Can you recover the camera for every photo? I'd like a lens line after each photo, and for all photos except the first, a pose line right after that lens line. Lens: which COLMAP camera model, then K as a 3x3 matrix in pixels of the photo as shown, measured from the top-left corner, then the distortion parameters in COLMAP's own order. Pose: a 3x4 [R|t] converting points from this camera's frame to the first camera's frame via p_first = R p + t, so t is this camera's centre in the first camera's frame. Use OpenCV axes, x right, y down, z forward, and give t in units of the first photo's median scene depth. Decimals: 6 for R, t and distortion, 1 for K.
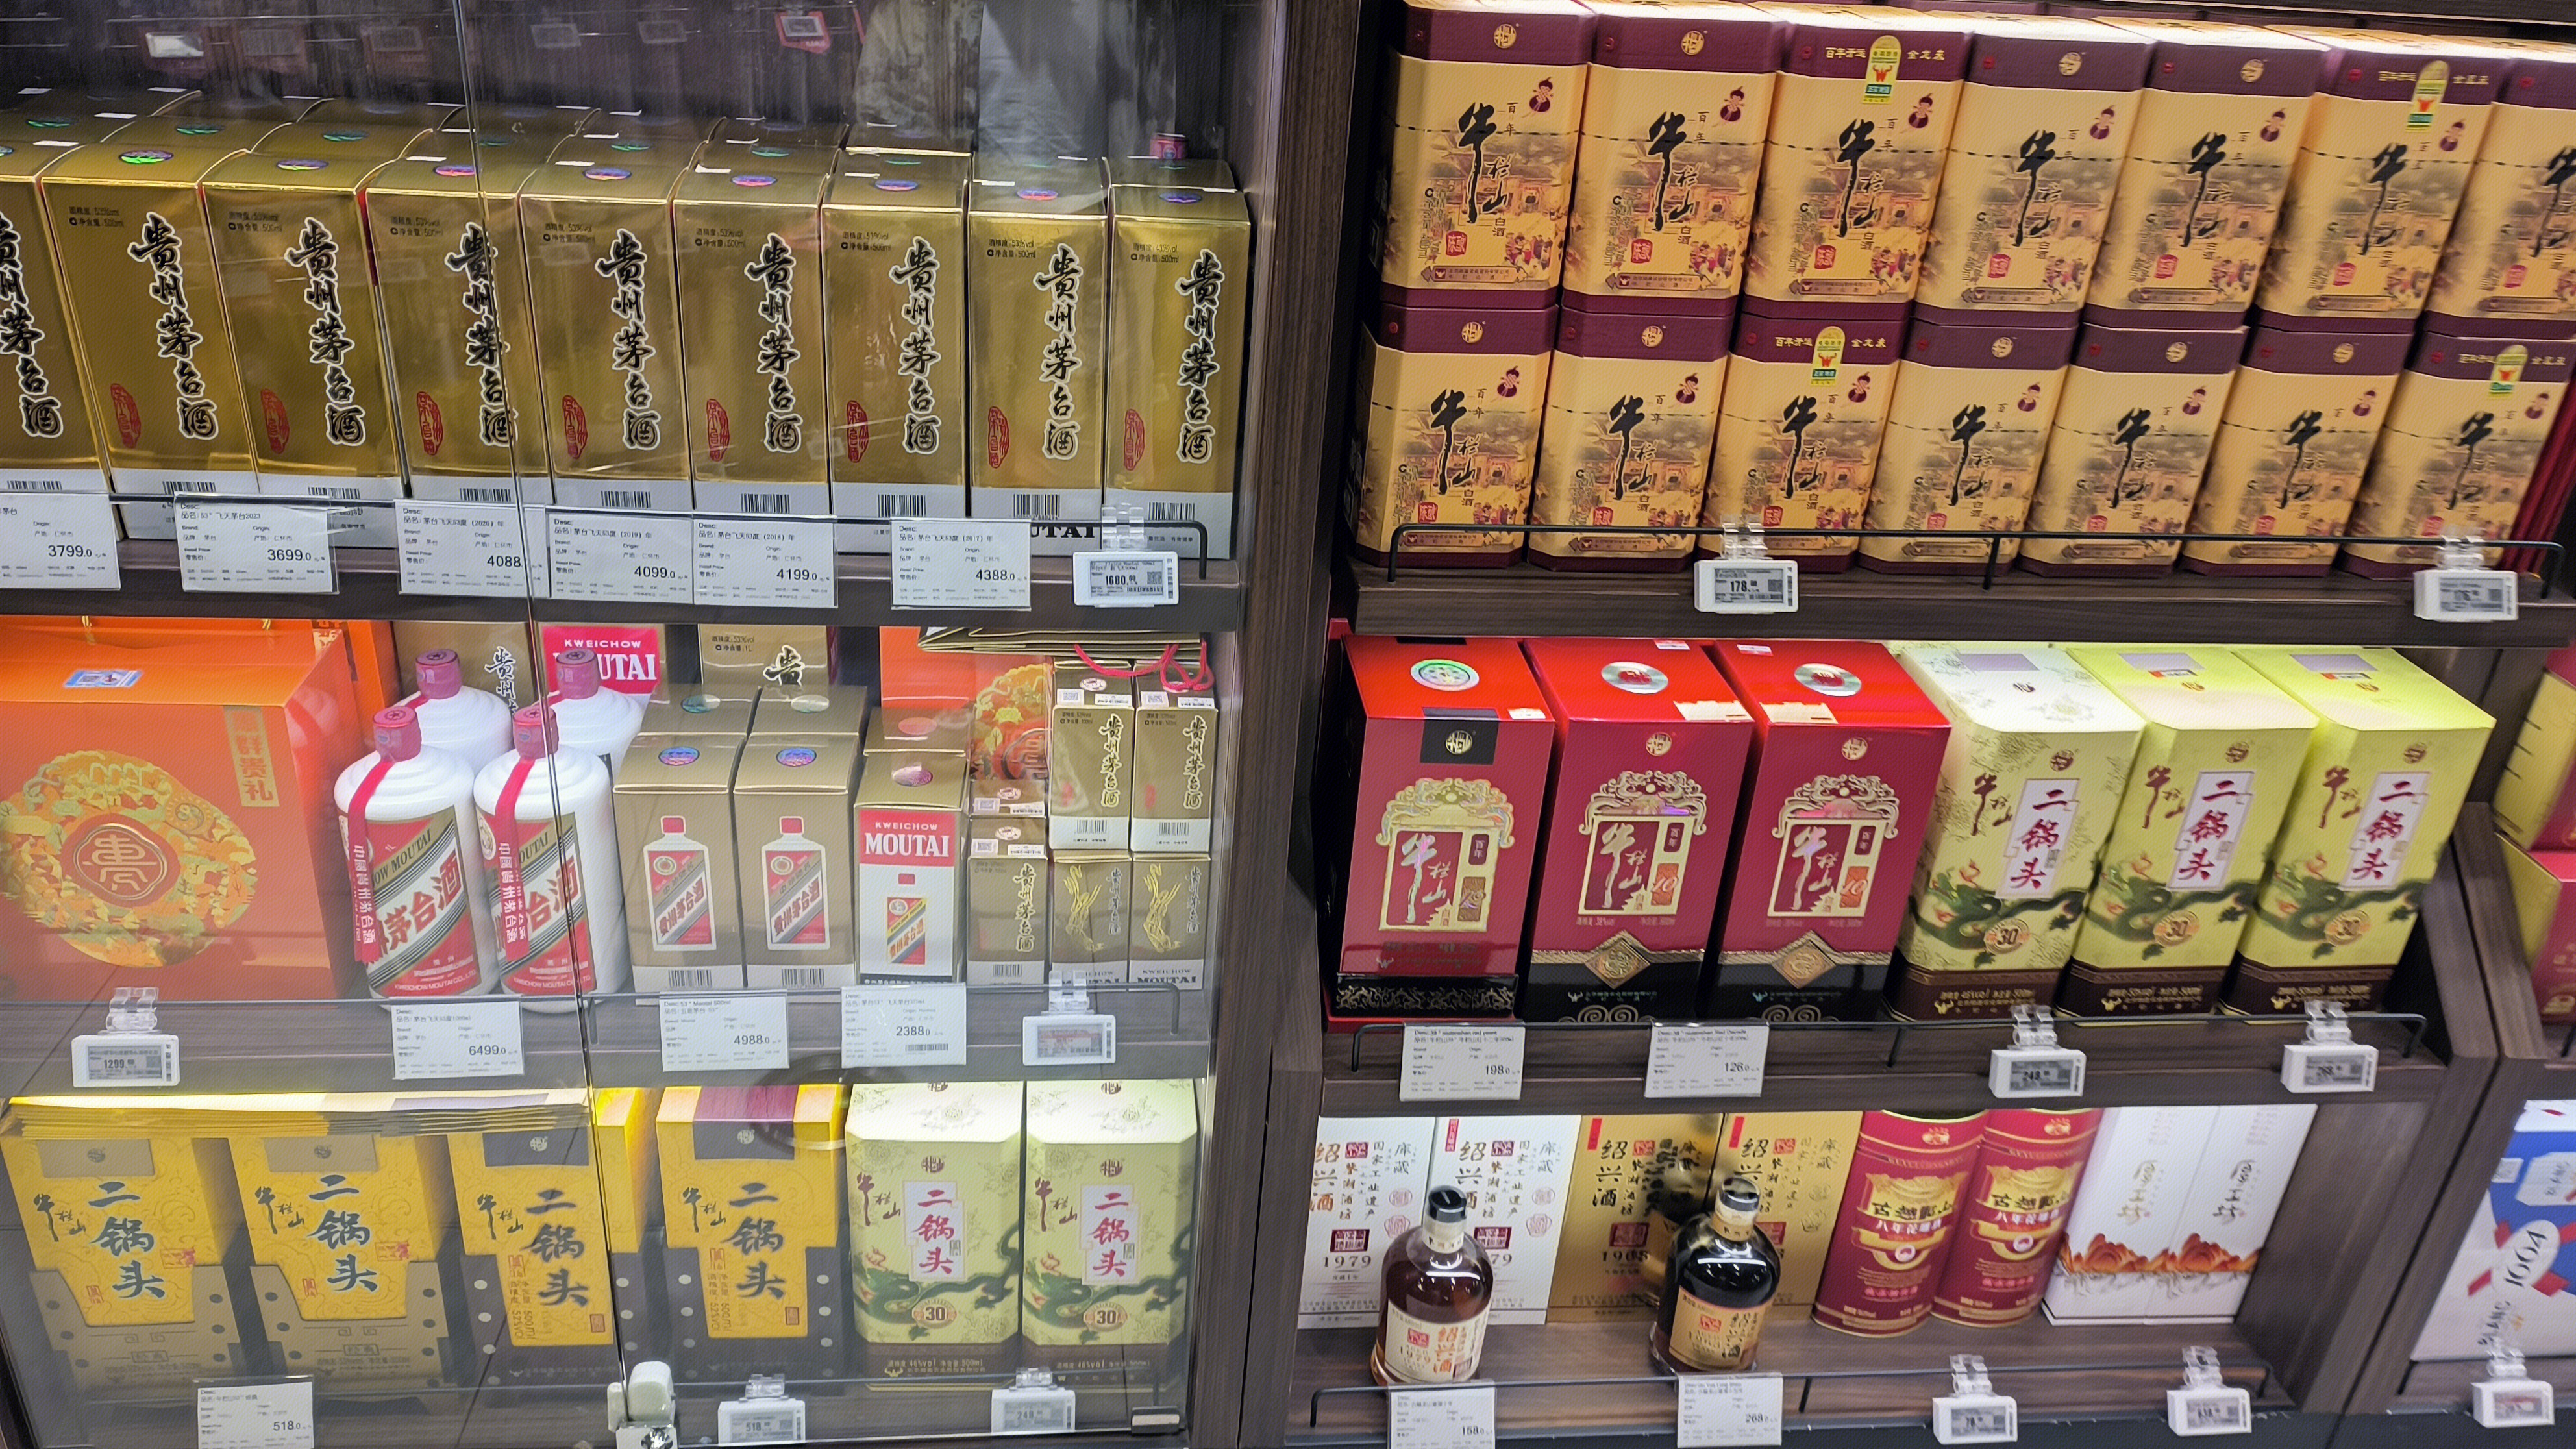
lens RADIAL K [[1906.5, 0, 1284.3], [0, 1906.5, 728.0], [0, 0, 1]] dist [0.020803, 0.003441]
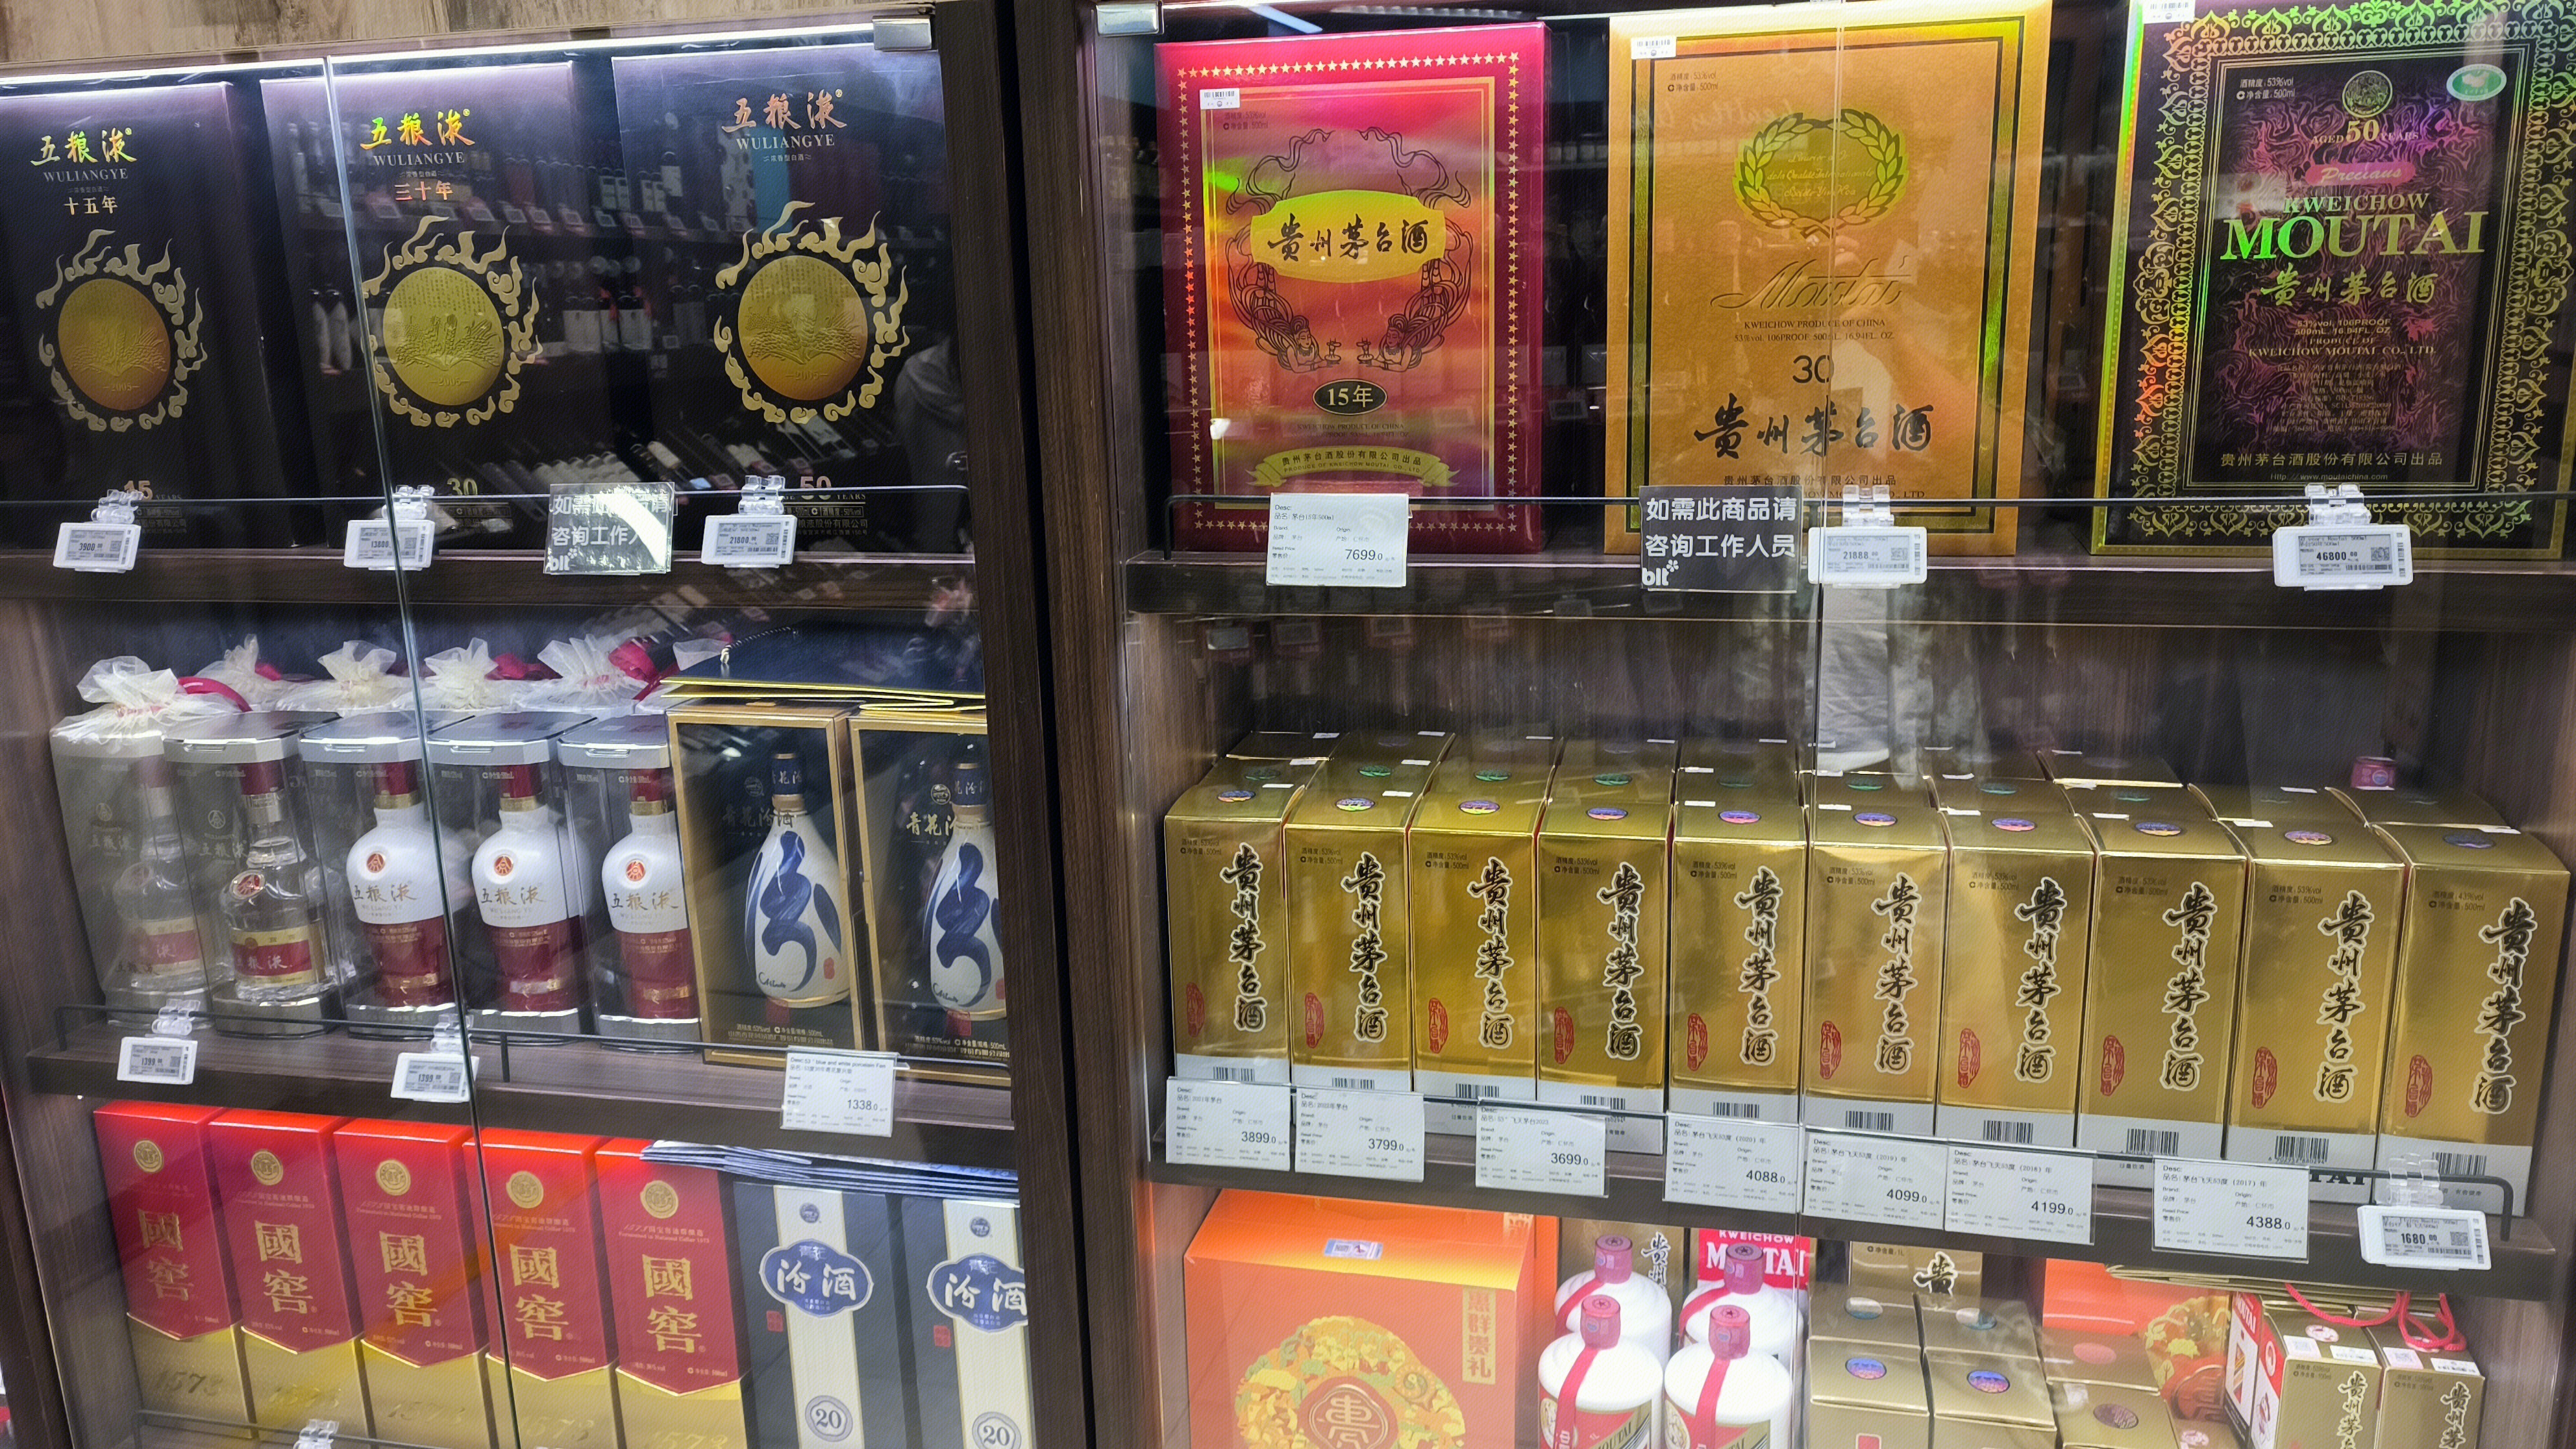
lens RADIAL K [[1906.5, 0, 1284.3], [0, 1906.5, 728.0], [0, 0, 1]] dist [0.020803, 0.003441]
pose [[0.945234, -0.008023, -0.326295, -0.300292], [-0.071913, 0.970012, -0.232173, -0.061033], [0.318373, 0.242923, 0.916312, -0.106239]]
